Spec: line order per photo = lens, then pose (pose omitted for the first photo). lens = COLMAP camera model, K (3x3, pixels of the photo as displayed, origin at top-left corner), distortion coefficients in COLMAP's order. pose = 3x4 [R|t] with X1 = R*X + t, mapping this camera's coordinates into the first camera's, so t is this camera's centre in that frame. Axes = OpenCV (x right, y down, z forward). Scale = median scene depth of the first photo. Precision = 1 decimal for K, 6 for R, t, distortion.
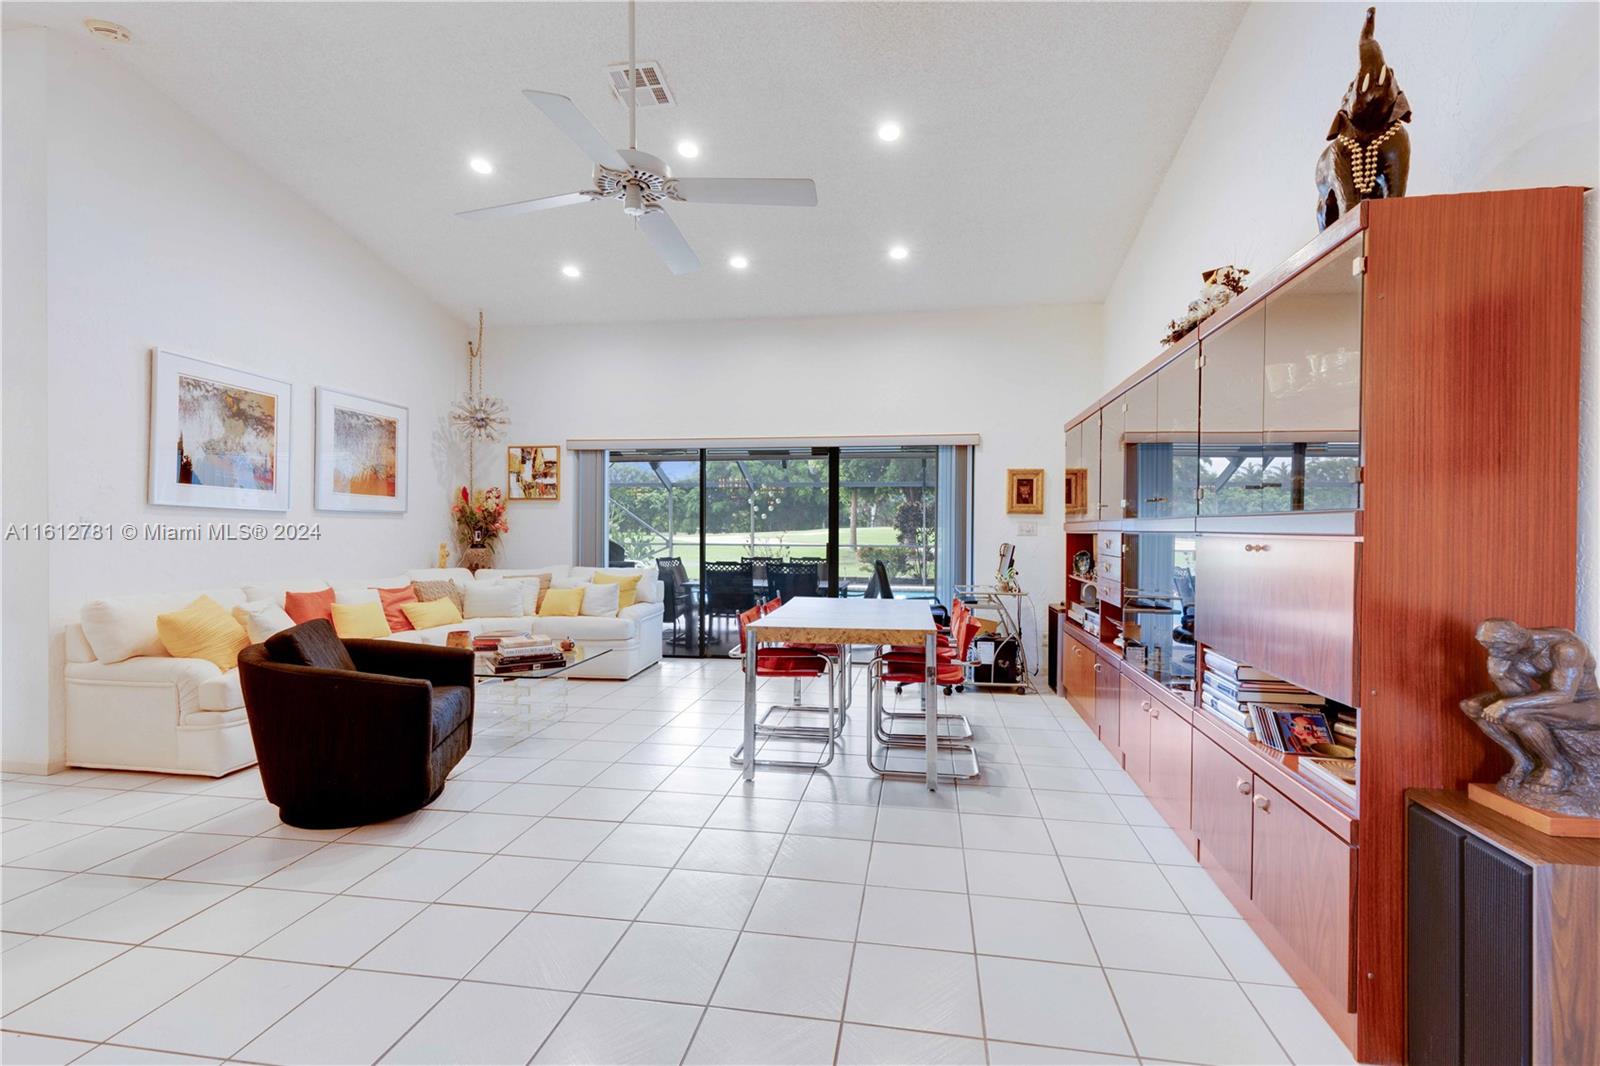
lens RADIAL K [[714.2, 0, 807.9], [0, 714.2, 532.0], [0, 0, 1]] dist [0.005700, -0.000666]
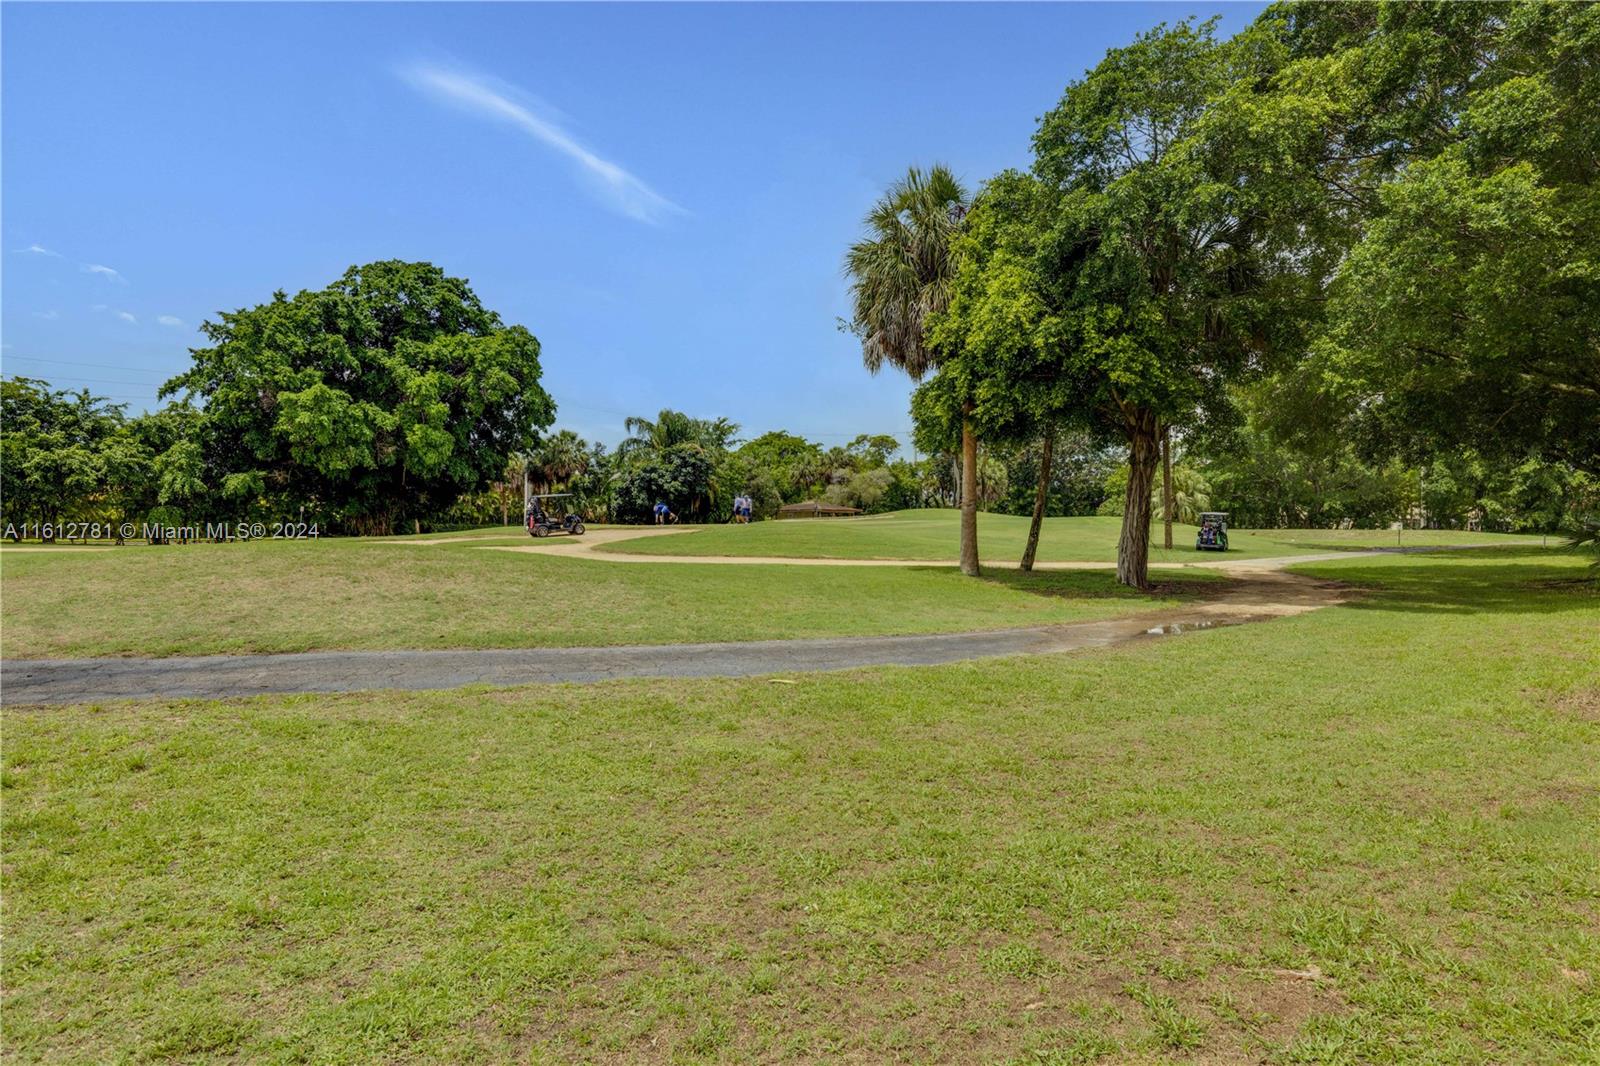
lens RADIAL K [[970.2, 0, 797.5], [0, 970.2, 531.9], [0, 0, 1]] dist [0.003041, -0.002073]
pose [[0.865034, -0.006573, 0.501670, -1.738647], [0.007858, 0.999969, -0.000448, -0.000768], [-0.501651, 0.004330, 0.865059, 3.488765]]
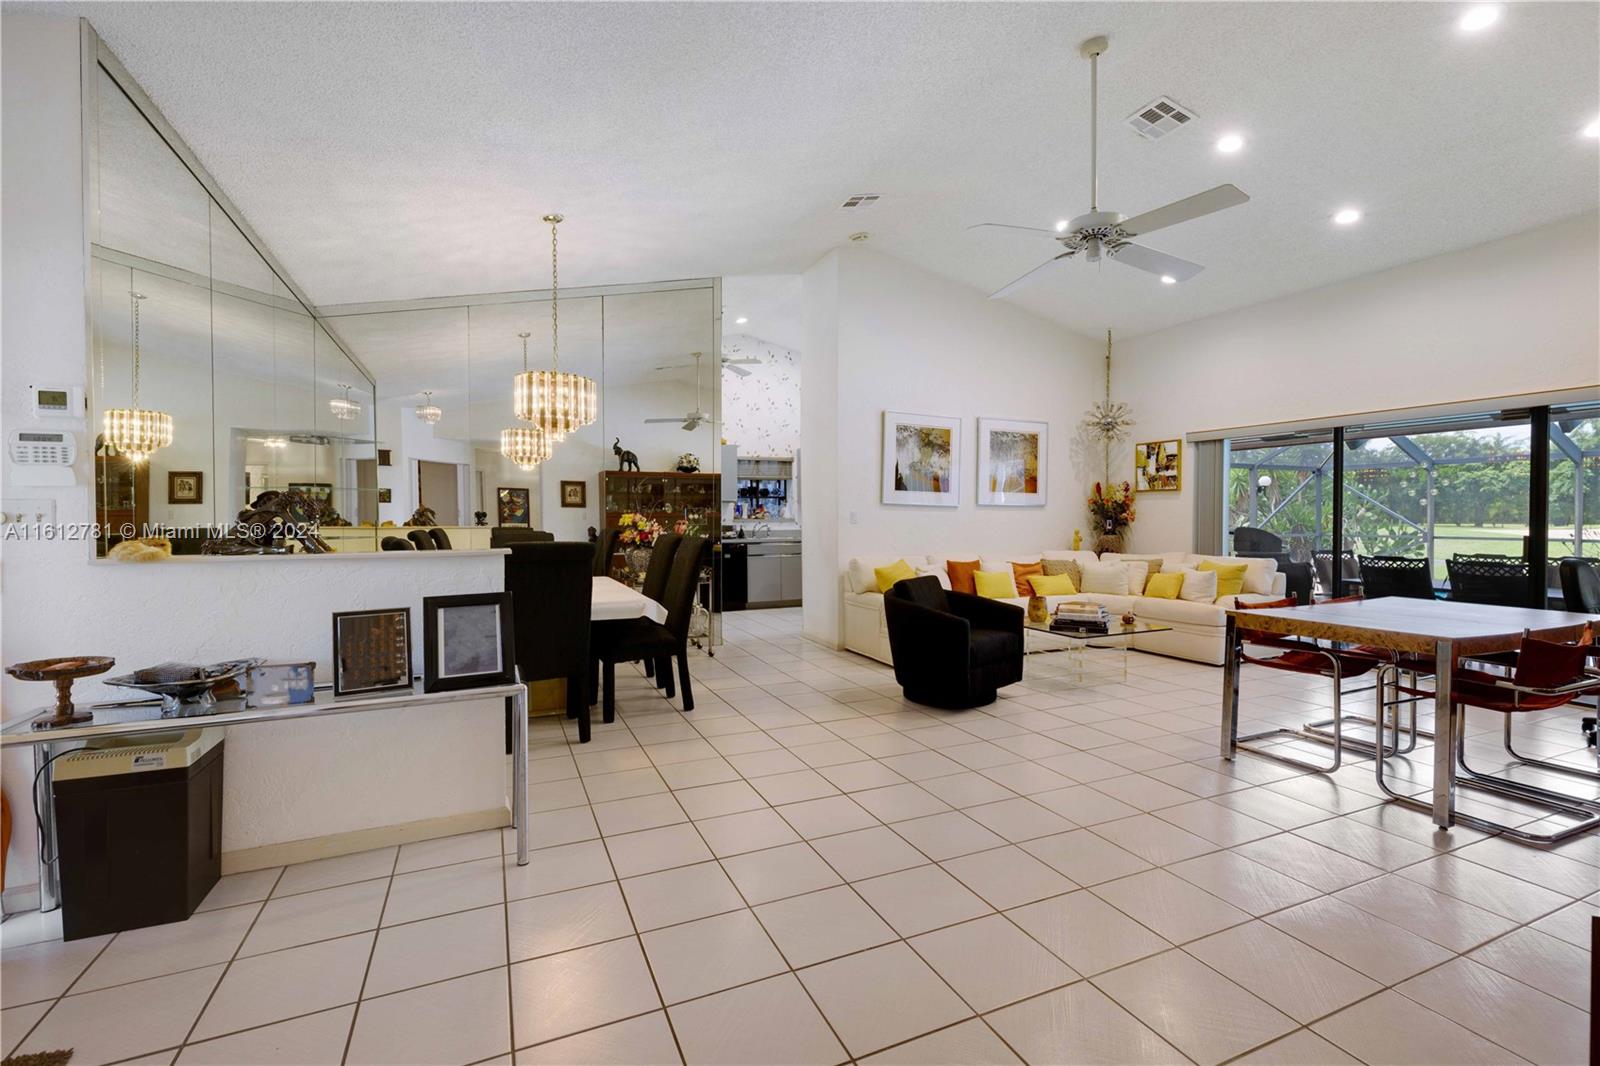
lens RADIAL K [[714.2, 0, 807.7], [0, 714.2, 527.1], [0, 0, 1]] dist [0.005700, -0.000666]
pose [[0.550034, 0.007682, -0.835107, 0.270913], [-0.002302, 0.999968, 0.007682, 0.002638], [0.835139, -0.002303, 0.550034, -0.047711]]
